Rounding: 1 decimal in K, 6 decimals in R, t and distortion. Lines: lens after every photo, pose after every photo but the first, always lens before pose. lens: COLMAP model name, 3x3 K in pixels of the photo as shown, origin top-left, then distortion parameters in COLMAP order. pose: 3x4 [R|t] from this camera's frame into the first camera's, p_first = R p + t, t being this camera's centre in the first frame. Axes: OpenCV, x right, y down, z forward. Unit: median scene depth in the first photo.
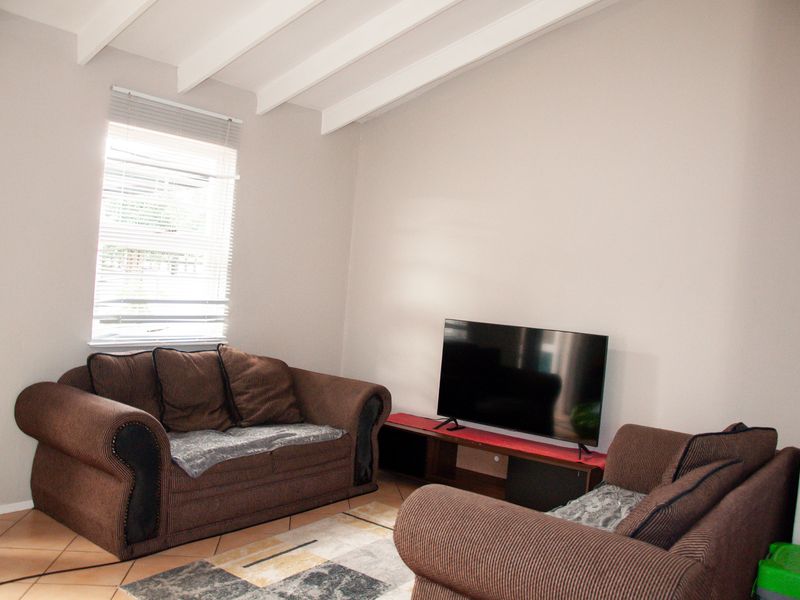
lens RADIAL K [[703.9, 0, 400.0], [0, 703.9, 300.0], [0, 0, 1]] dist [-0.178905, 0.136247]
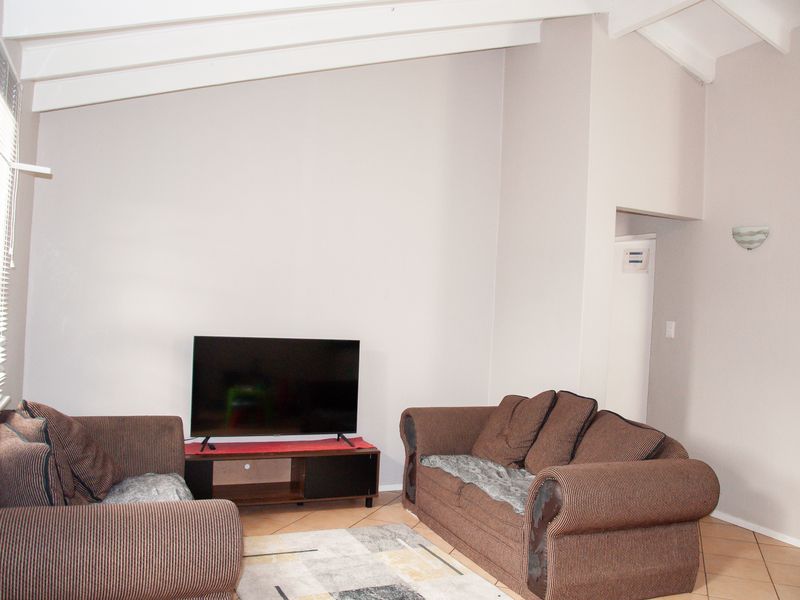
lens RADIAL K [[703.9, 0, 400.0], [0, 703.9, 300.0], [0, 0, 1]] dist [-0.178905, 0.136247]
pose [[0.475740, -0.047785, 0.878287, -0.707513], [0.010121, 0.998755, 0.048857, -0.073555], [-0.879528, -0.014355, 0.475631, 0.344476]]
